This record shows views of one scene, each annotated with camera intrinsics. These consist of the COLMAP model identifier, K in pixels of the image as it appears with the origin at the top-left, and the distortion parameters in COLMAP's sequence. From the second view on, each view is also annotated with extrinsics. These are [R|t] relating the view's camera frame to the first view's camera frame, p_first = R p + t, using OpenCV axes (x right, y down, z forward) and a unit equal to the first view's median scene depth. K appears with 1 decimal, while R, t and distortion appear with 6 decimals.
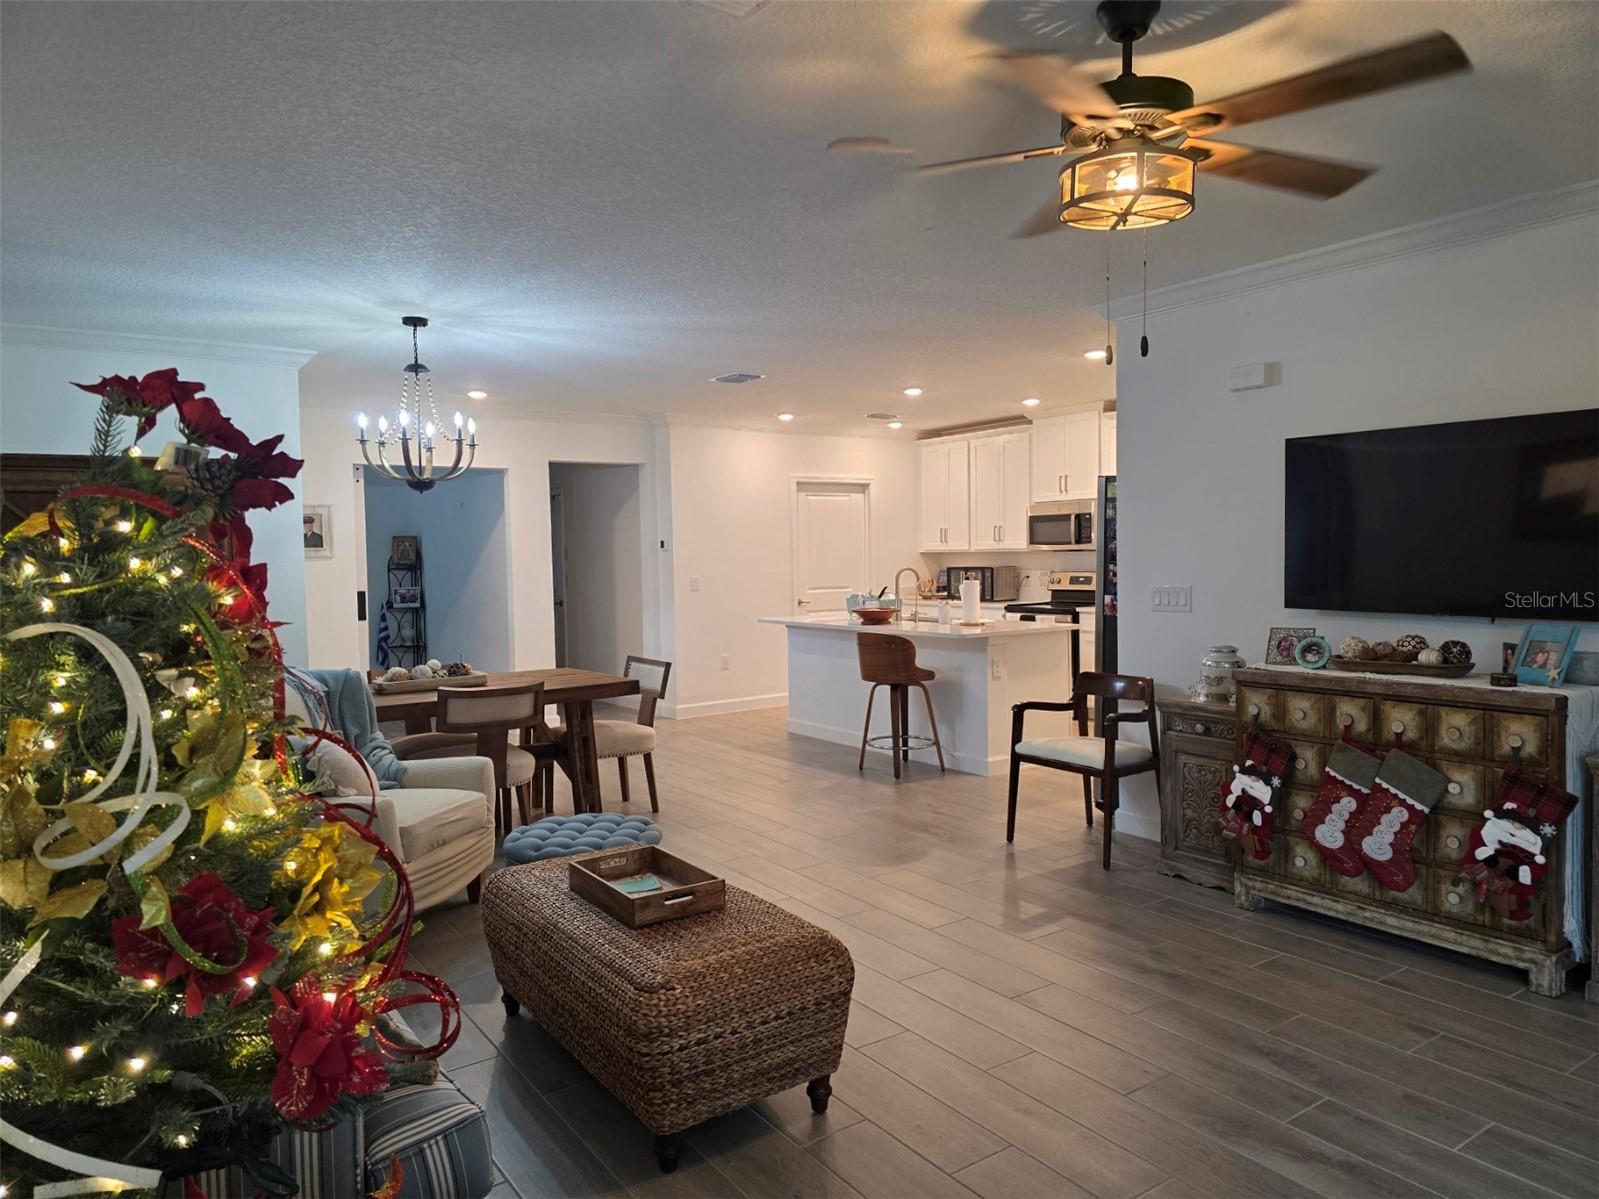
lens RADIAL K [[1071.9, 0, 800.9], [0, 1071.9, 593.9], [0, 0, 1]] dist [0.026947, -0.001185]
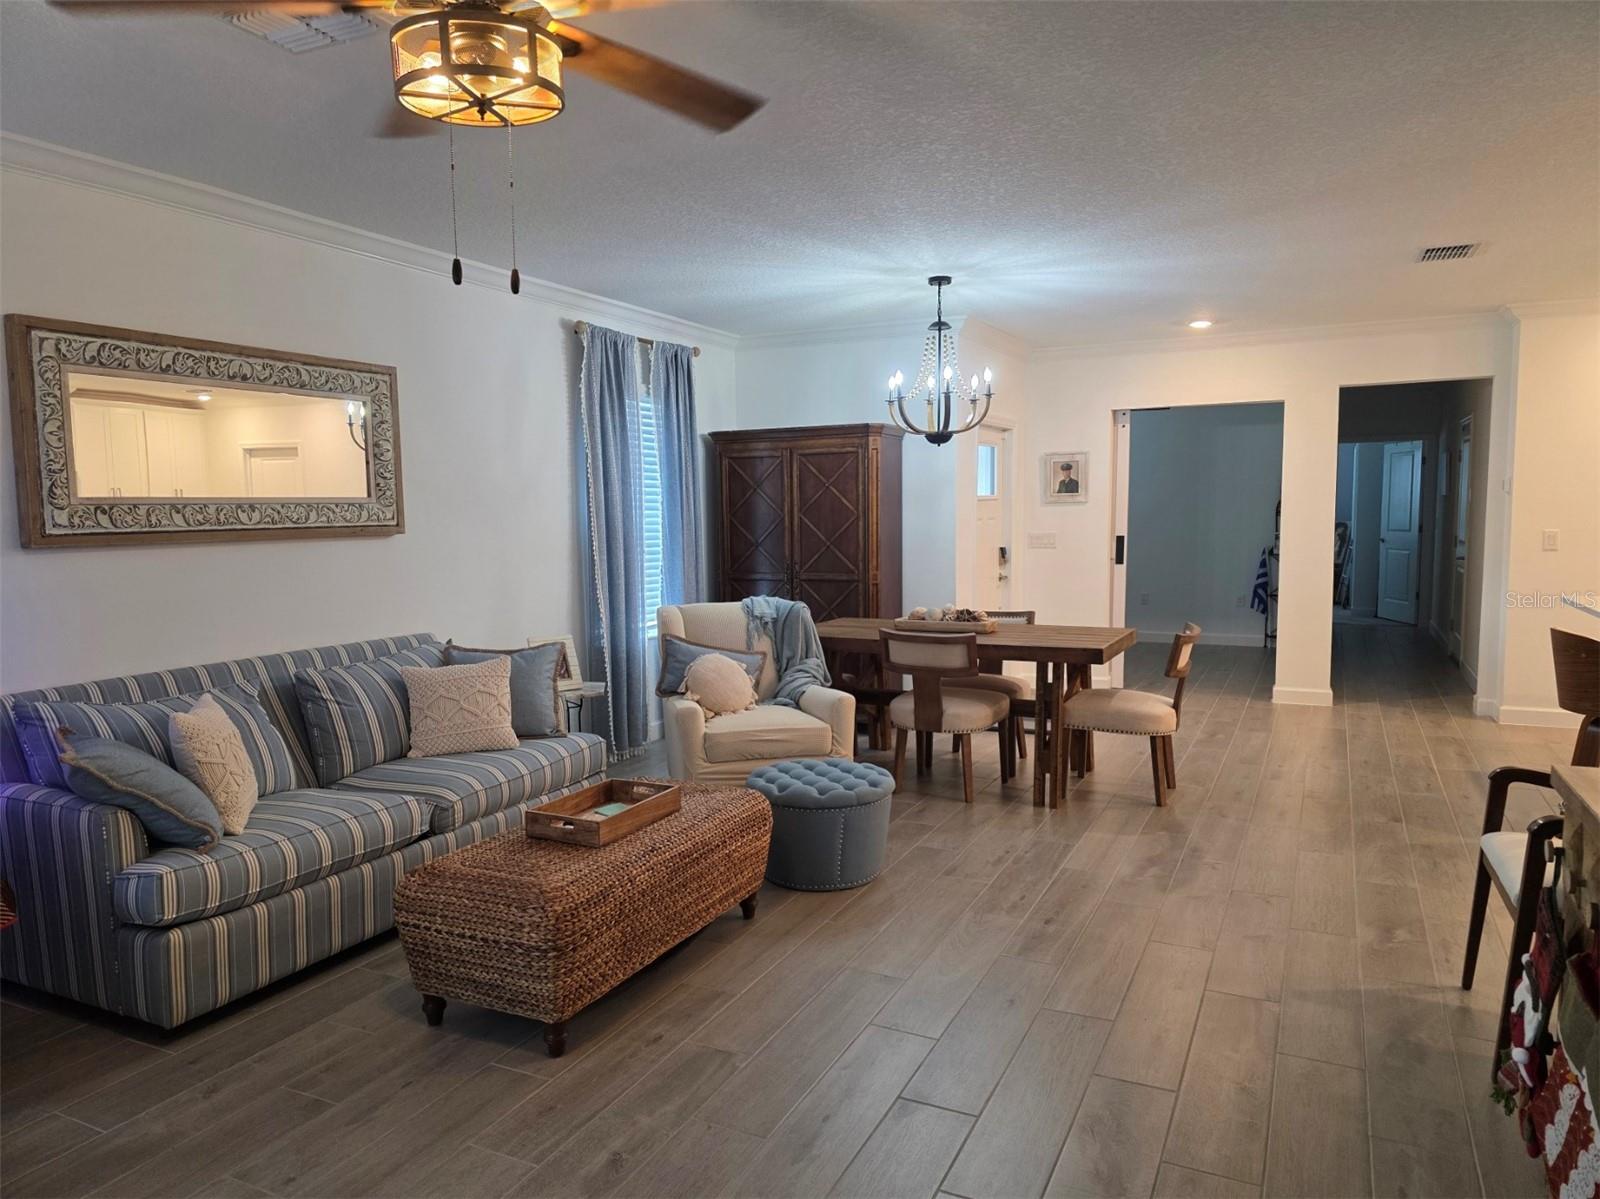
lens RADIAL K [[1072.6, 0, 801.2], [0, 1072.6, 609.5], [0, 0, 1]] dist [0.026947, -0.001185]
pose [[0.476659, 0.095748, -0.873858, 0.350936], [-0.030534, 0.995254, 0.092394, -0.017917], [0.878558, -0.017358, 0.477321, 0.252720]]
